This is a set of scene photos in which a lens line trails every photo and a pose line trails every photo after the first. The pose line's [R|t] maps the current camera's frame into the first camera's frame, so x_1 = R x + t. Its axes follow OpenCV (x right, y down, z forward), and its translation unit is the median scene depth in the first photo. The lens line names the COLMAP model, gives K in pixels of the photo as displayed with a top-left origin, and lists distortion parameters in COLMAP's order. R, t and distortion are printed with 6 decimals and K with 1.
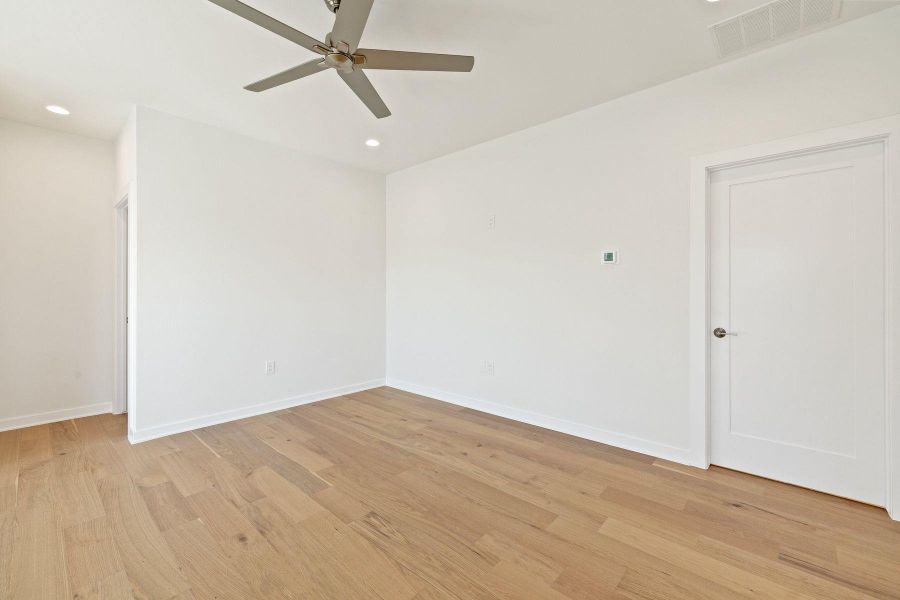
lens RADIAL K [[381.0, 0, 449.3], [0, 381.0, 294.0], [0, 0, 1]] dist [-0.001212, -0.000419]
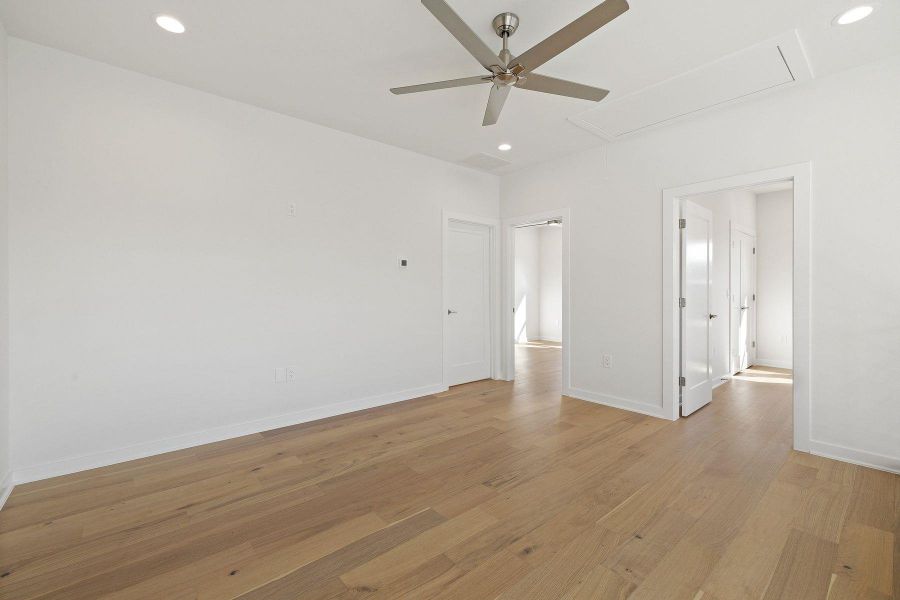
lens RADIAL K [[381.0, 0, 449.3], [0, 381.0, 294.0], [0, 0, 1]] dist [-0.001212, -0.000419]
pose [[0.130119, -0.008766, 0.991460, -0.992816], [0.004809, 0.999955, 0.008210, 0.001297], [-0.991487, 0.003700, 0.130155, 0.709415]]
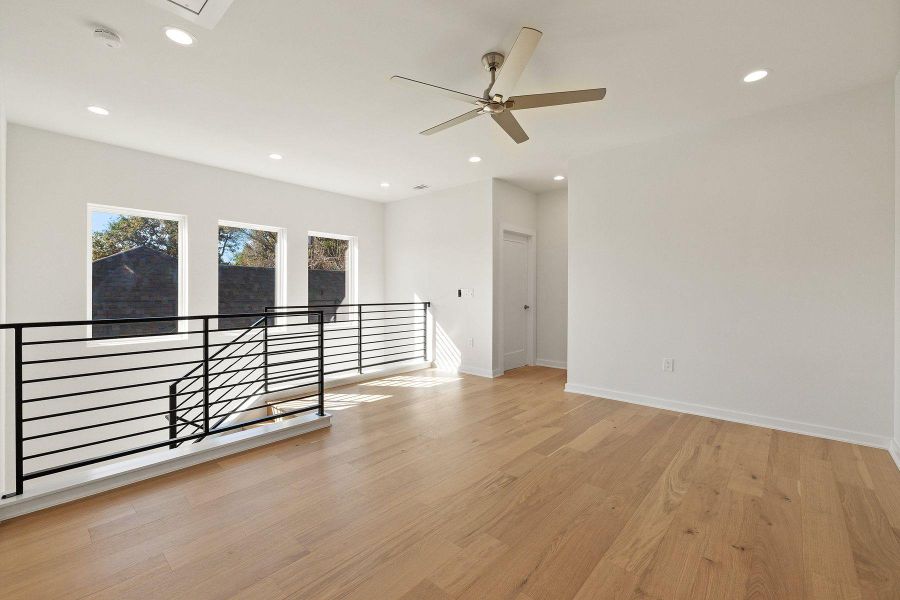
lens RADIAL K [[381.0, 0, 449.3], [0, 381.0, 294.0], [0, 0, 1]] dist [-0.001212, -0.000419]
pose [[0.002943, 0.008880, -0.999956, 0.707267], [-0.003589, 0.999954, 0.008869, 0.004144], [0.999989, 0.003563, 0.002975, 0.590900]]
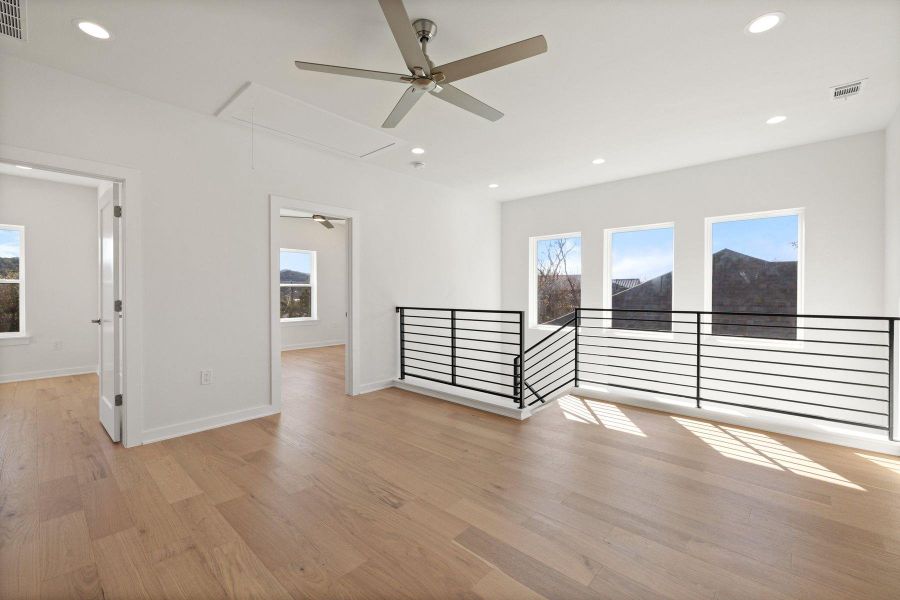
lens RADIAL K [[381.0, 0, 449.3], [0, 381.0, 294.0], [0, 0, 1]] dist [-0.001212, -0.000419]
pose [[-0.999982, 0.000224, 0.005989, -0.259430], [0.000264, 0.999977, 0.006753, 0.002334], [-0.005987, 0.006755, -0.999959, 1.492403]]
